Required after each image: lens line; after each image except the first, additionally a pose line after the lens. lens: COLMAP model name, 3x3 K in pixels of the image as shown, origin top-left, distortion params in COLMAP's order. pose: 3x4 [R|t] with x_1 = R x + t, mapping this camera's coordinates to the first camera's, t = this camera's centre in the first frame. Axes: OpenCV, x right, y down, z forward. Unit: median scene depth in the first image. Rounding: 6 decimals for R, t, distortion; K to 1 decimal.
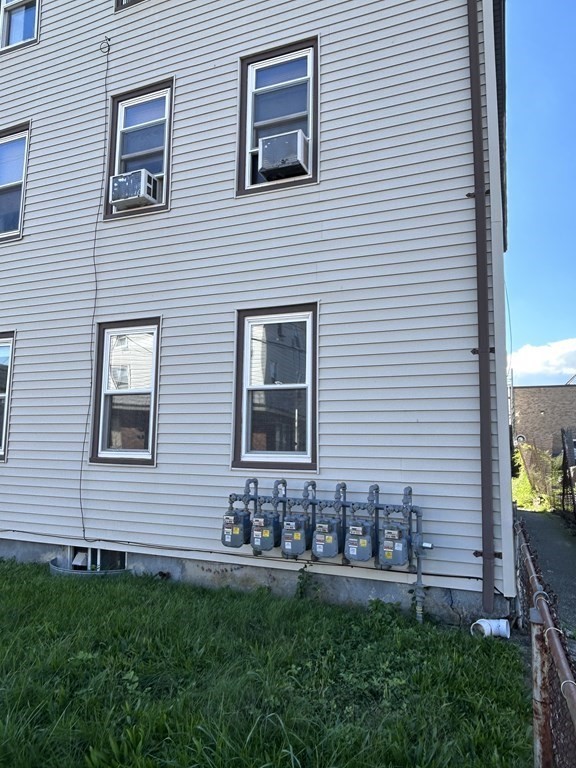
lens RADIAL K [[517.2, 0, 290.0], [0, 517.2, 389.0], [0, 0, 1]] dist [0.003373, 0.000479]
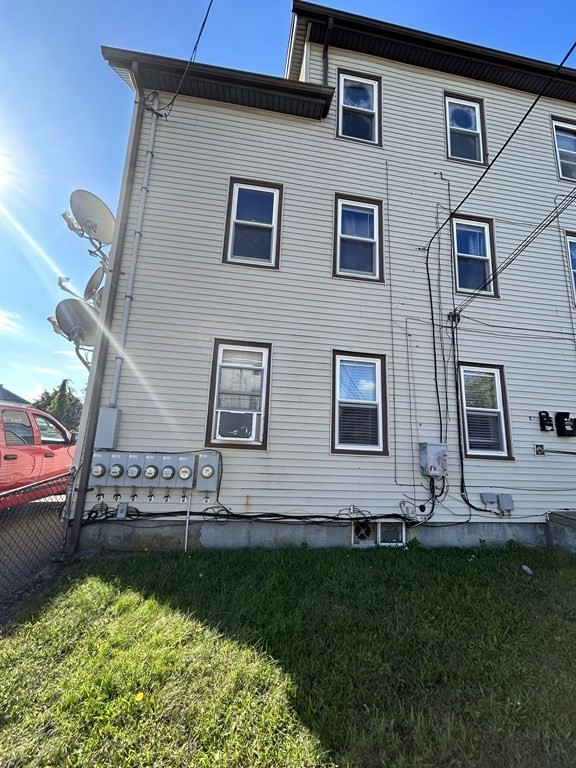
lens RADIAL K [[312.6, 0, 288.3], [0, 312.6, 381.6], [0, 0, 1]] dist [-0.000205, 0.000200]
pose [[0.865186, 0.113918, 0.488340, -1.102915], [-0.089898, 0.993313, -0.072445, 0.034539], [-0.493327, 0.018777, 0.869641, 0.431146]]
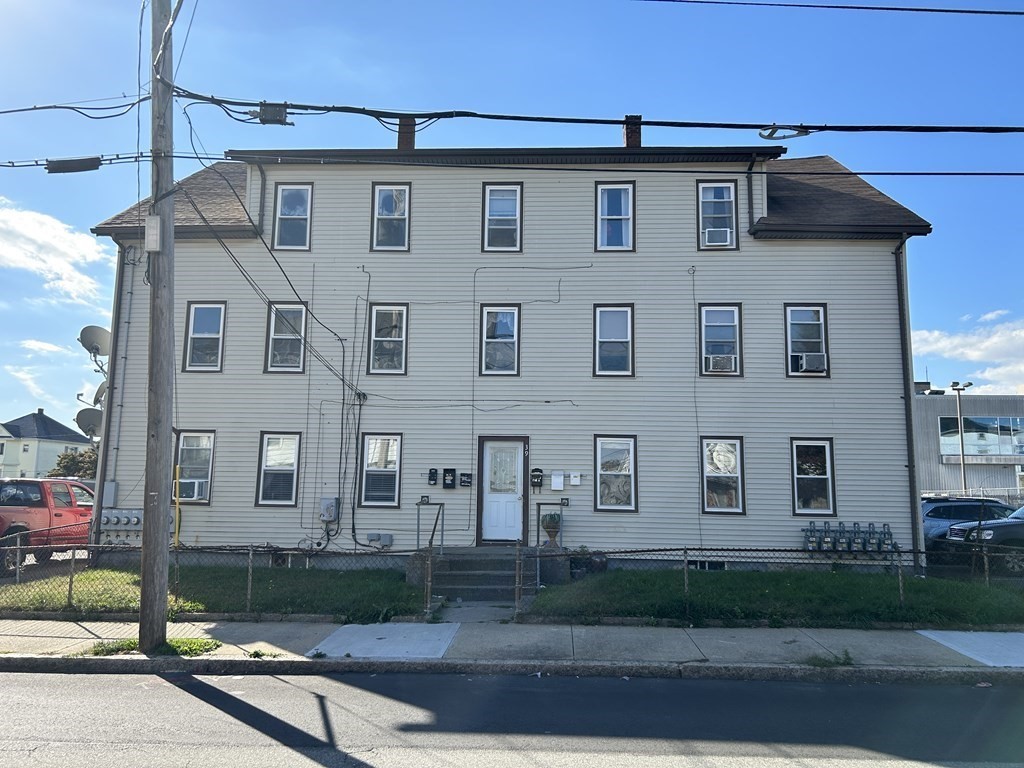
lens RADIAL K [[766.7, 0, 510.6], [0, 766.7, 382.7], [0, 0, 1]] dist [0.029318, -0.005441]
pose [[0.948262, 0.042932, 0.314573, -0.879672], [-0.038418, 0.999051, -0.020539, -0.110430], [-0.315156, 0.007391, 0.949011, -0.631988]]
